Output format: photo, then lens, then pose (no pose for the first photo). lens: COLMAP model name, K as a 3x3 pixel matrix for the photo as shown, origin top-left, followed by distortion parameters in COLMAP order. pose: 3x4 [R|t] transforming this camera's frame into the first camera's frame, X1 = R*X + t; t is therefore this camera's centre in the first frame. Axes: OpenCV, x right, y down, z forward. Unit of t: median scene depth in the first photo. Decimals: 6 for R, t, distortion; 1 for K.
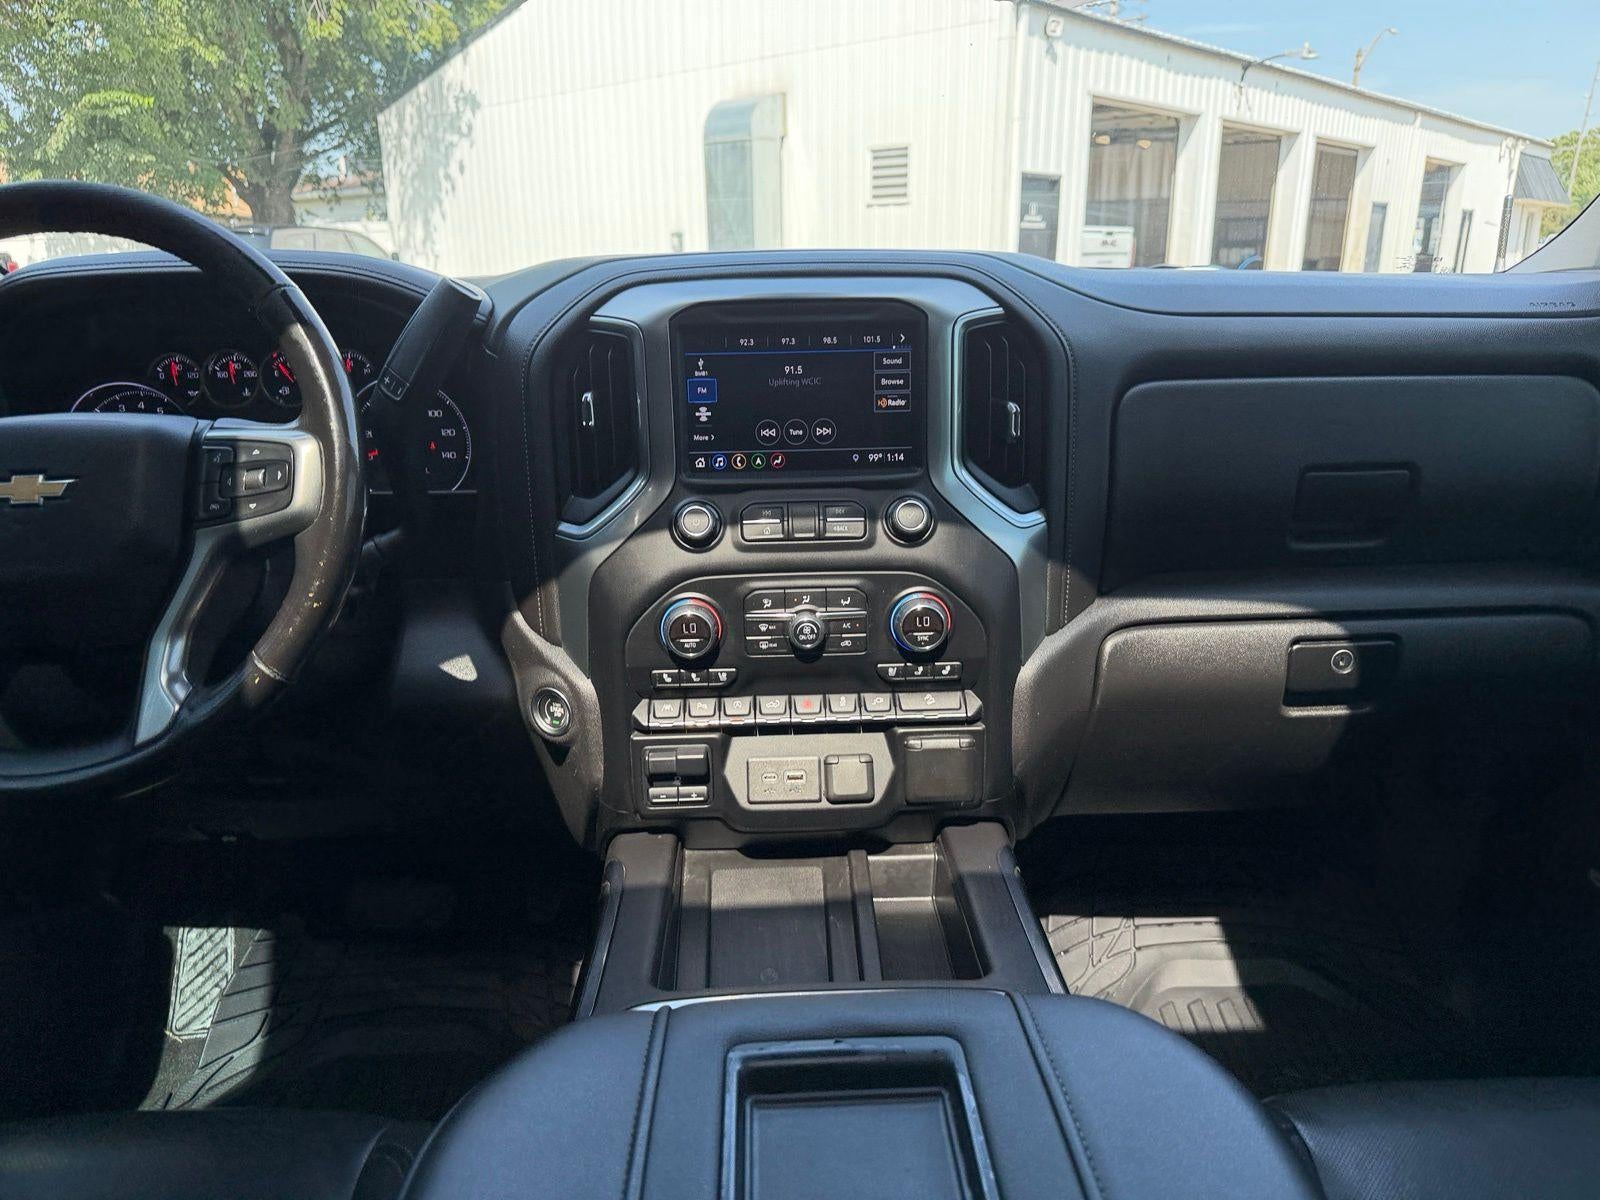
lens RADIAL K [[1141.2, 0, 797.7], [0, 1141.2, 623.6], [0, 0, 1]] dist [-0.014522, -0.002445]
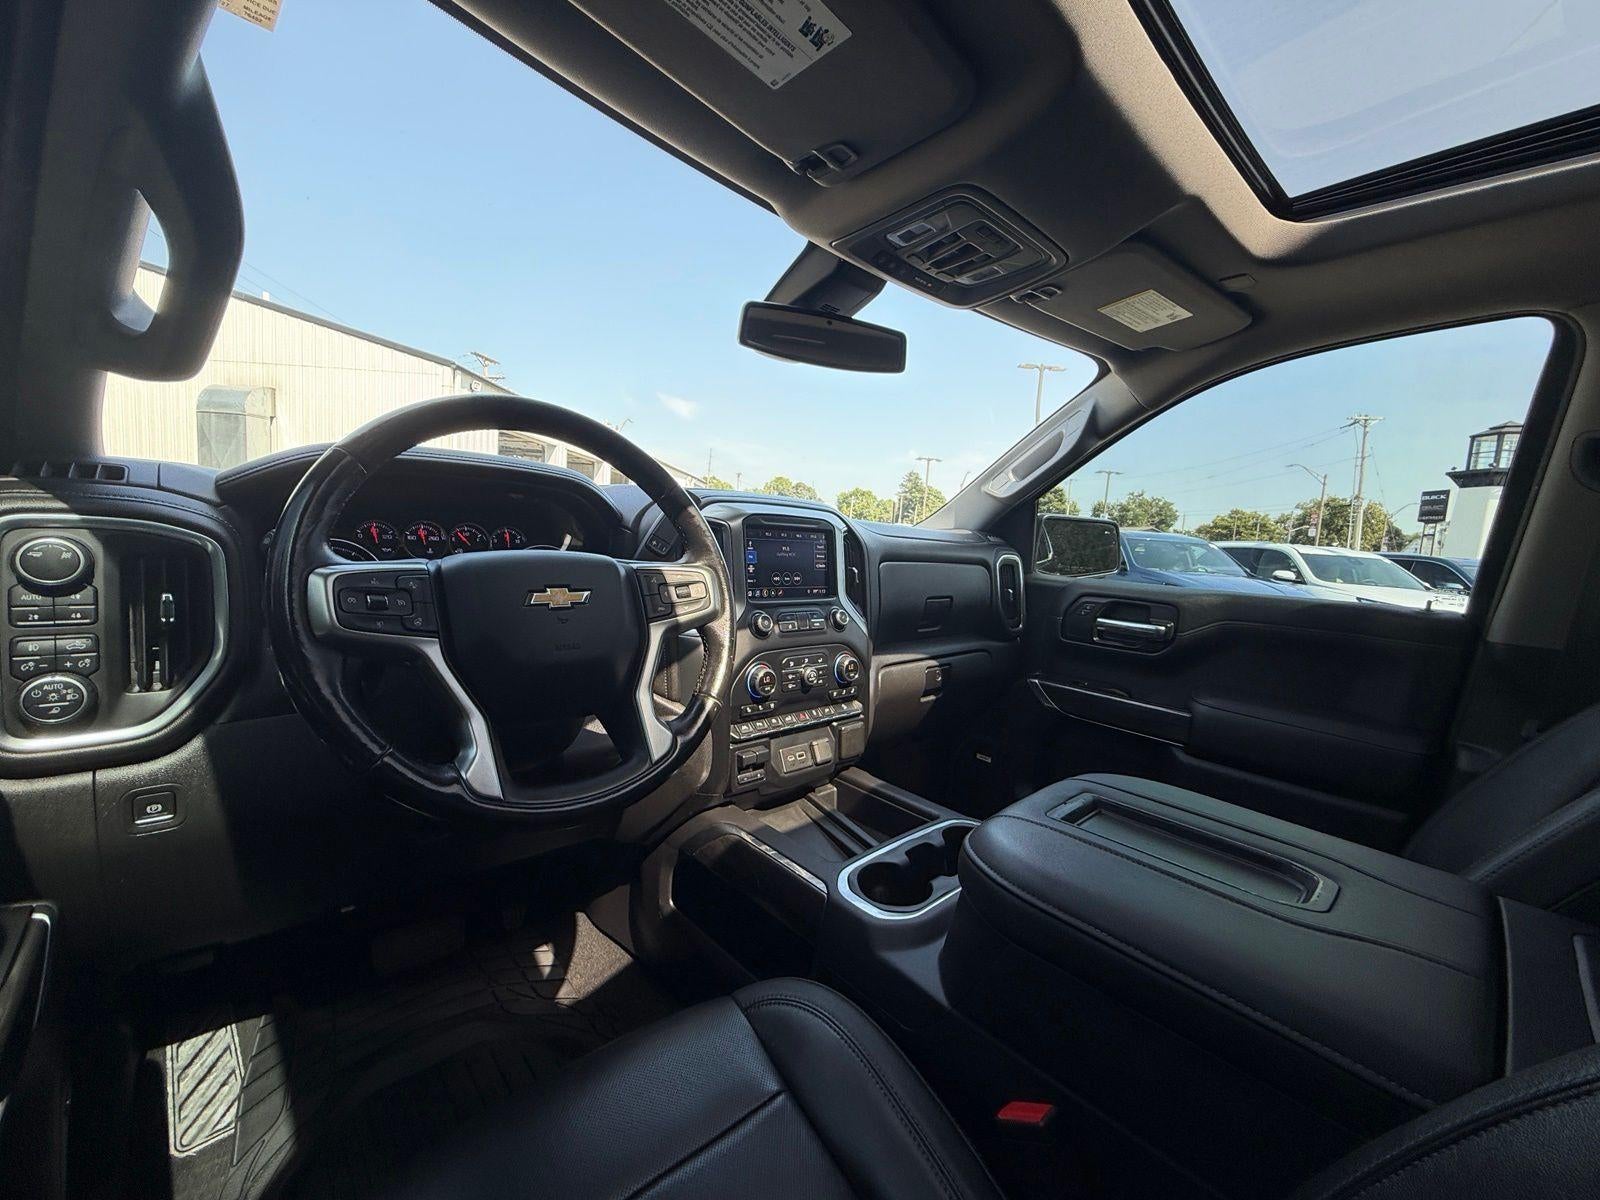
lens RADIAL K [[638.6, 0, 791.3], [0, 638.6, 616.6], [0, 0, 1]] dist [-0.001751, 0.000035]
pose [[0.755357, -0.023401, 0.654895, -0.706708], [0.130375, 0.984751, -0.115187, 0.026258], [-0.642213, 0.172389, 0.746889, 0.168261]]
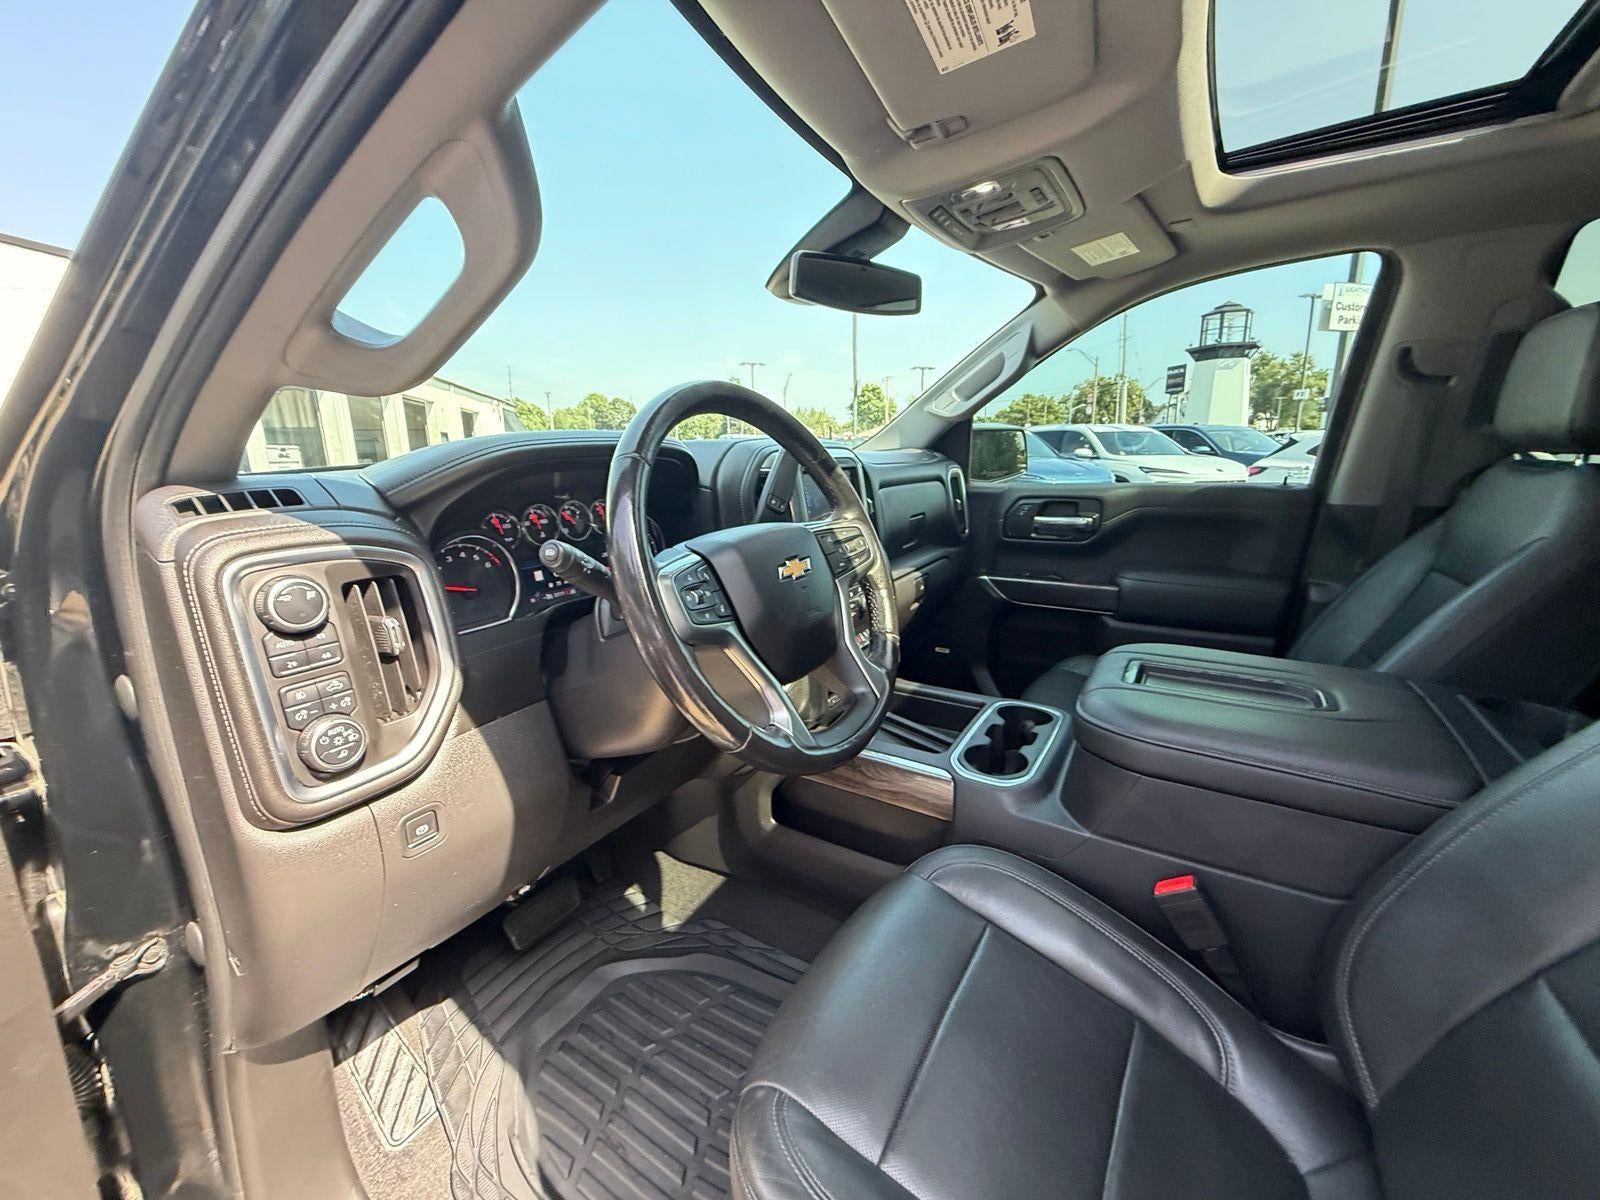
lens RADIAL K [[637.9, 0, 786.0], [0, 637.9, 616.1], [0, 0, 1]] dist [-0.000324, -0.000171]
pose [[0.564557, -0.210495, 0.798102, -1.028504], [0.271205, 0.960555, 0.061498, -0.085604], [-0.779566, 0.181730, 0.599375, 0.371913]]
